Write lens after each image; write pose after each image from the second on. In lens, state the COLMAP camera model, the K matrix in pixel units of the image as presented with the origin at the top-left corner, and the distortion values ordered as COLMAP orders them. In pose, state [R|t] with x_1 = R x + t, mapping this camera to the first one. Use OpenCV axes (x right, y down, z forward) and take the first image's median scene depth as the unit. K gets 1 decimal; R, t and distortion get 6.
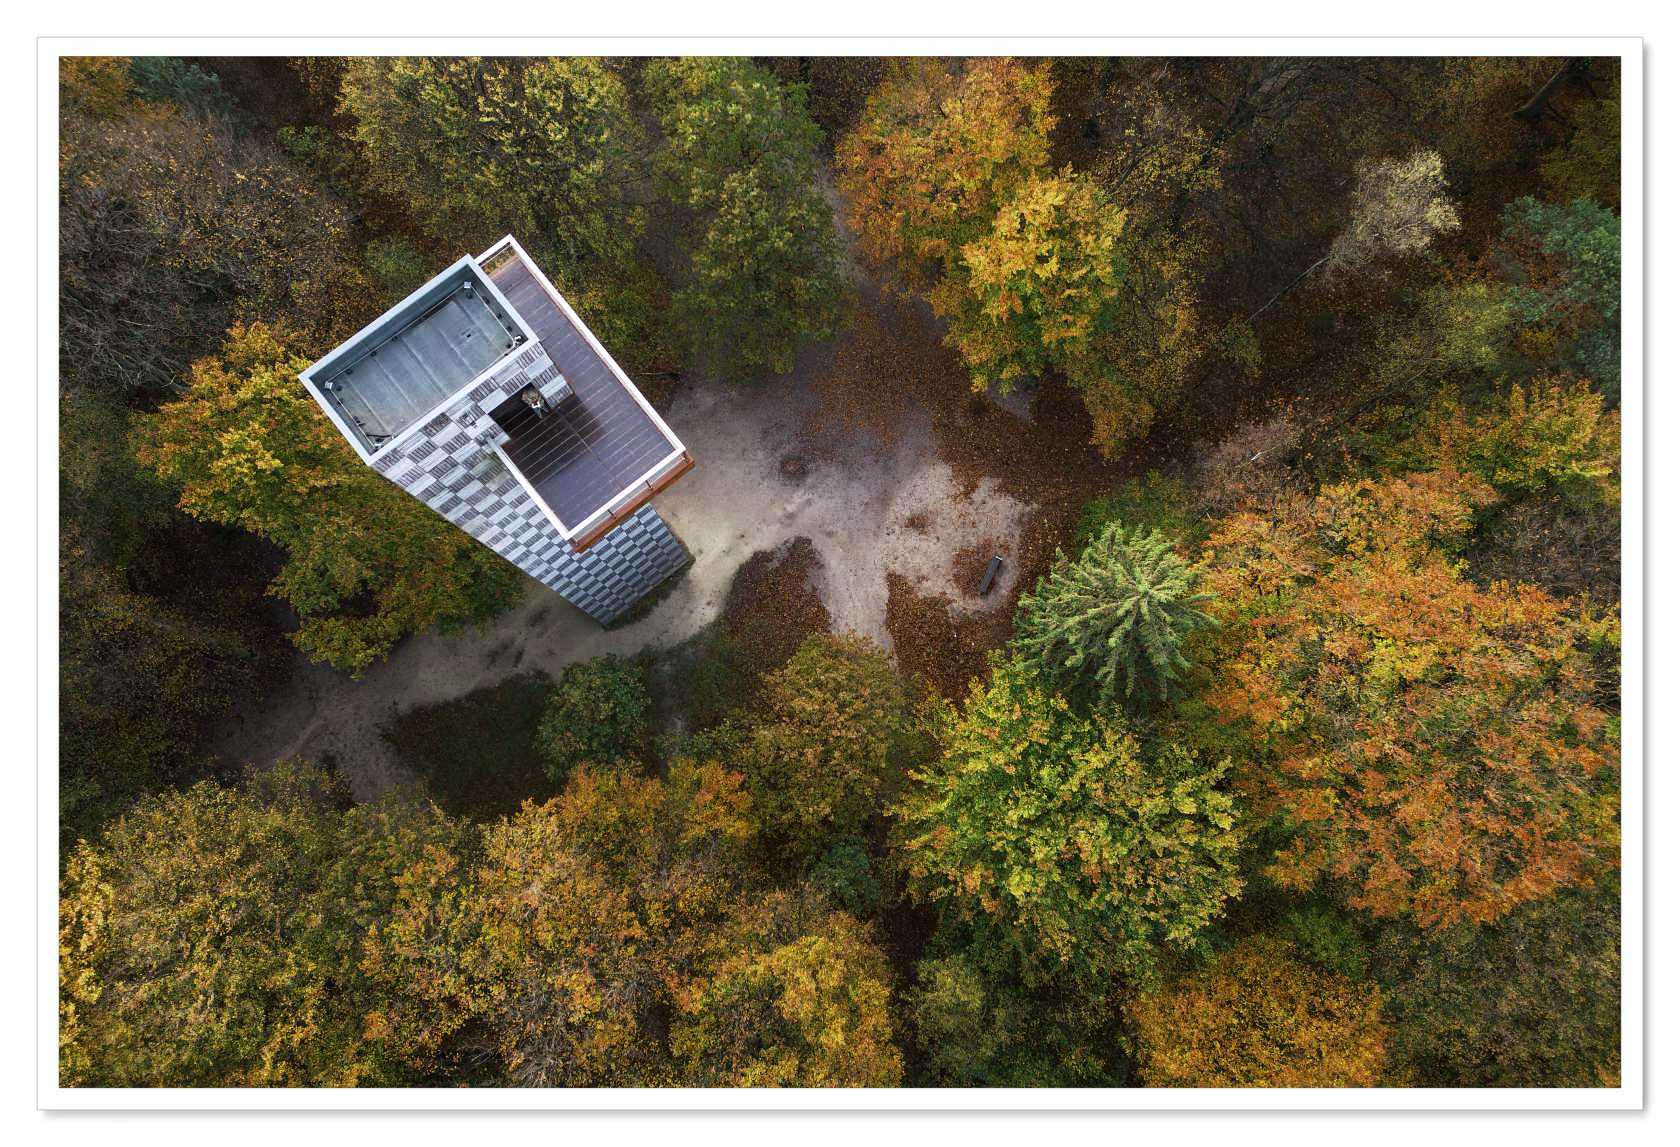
lens RADIAL K [[1153.7, 0, 840.0], [0, 1153.7, 573.5], [0, 0, 1]] dist [0.092681, -0.118877]
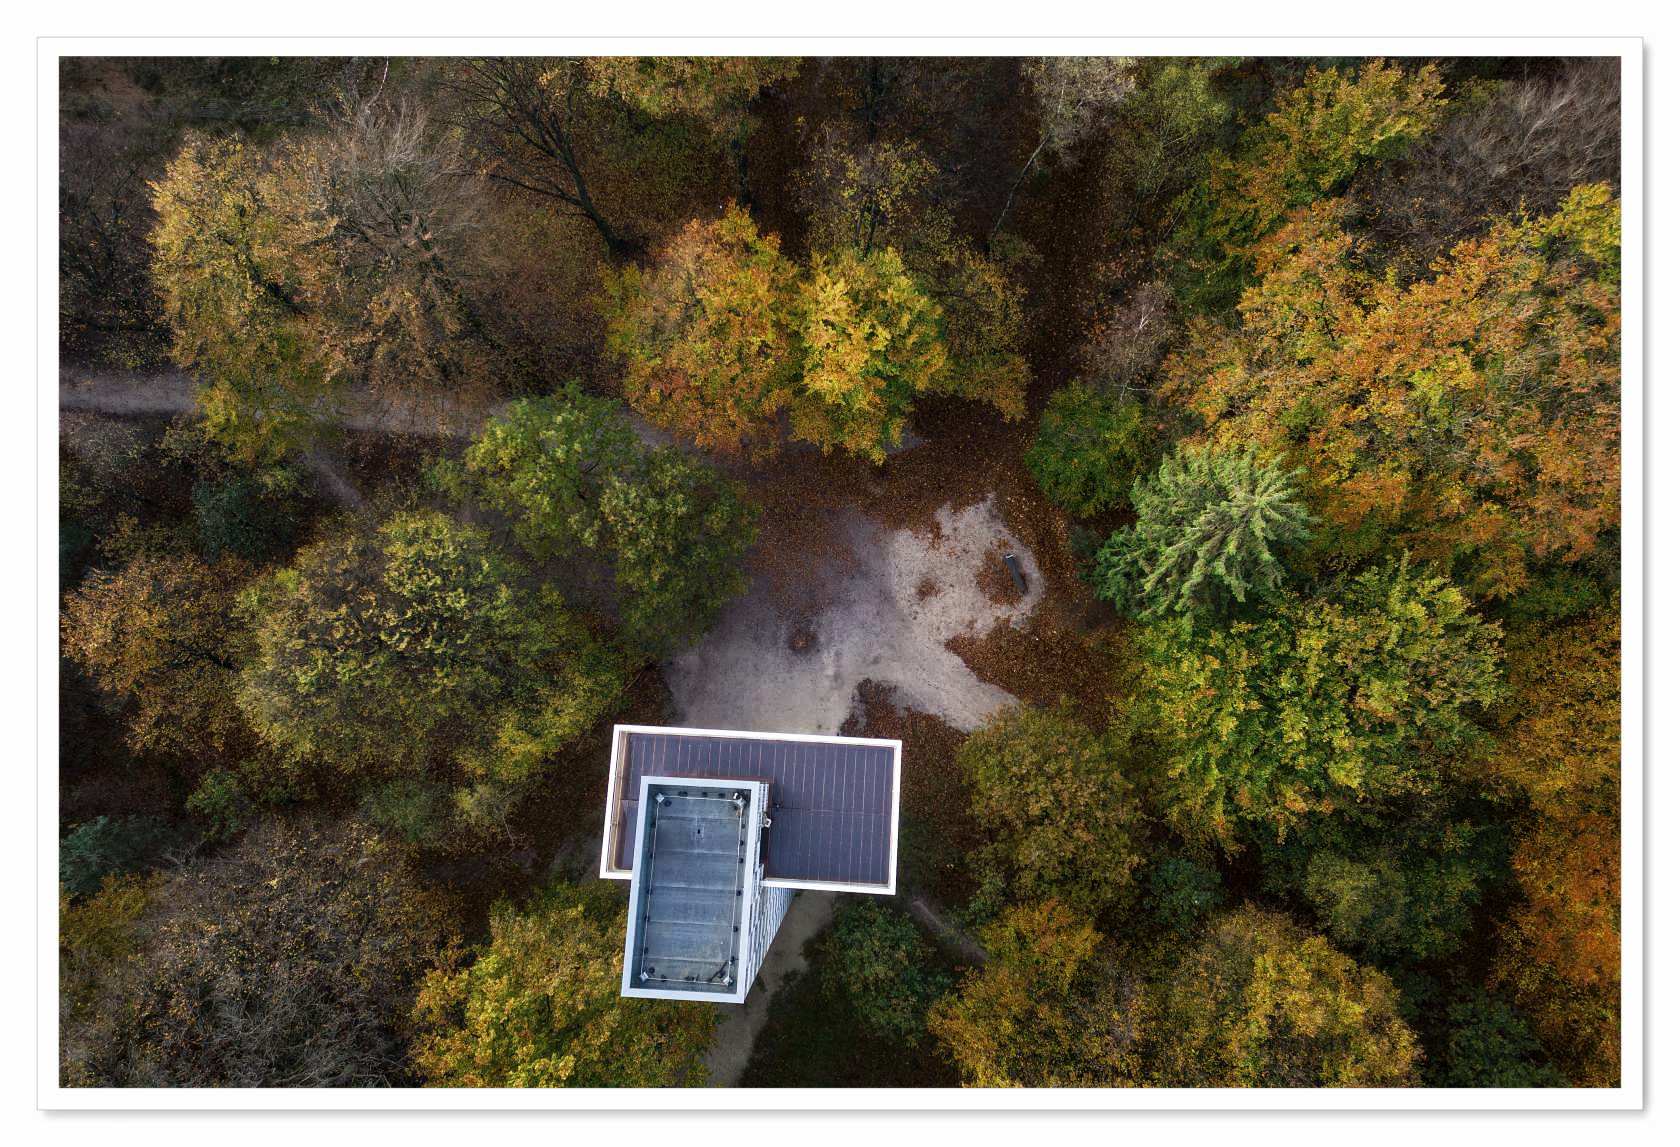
lens RADIAL K [[1153.7, 0, 840.0], [0, 1153.7, 573.5], [0, 0, 1]] dist [0.092681, -0.118877]
pose [[0.674863, -0.727918, 0.121223, -0.121365], [0.729180, 0.683030, 0.042021, -0.189686], [-0.113387, 0.060035, 0.991735, -0.001895]]
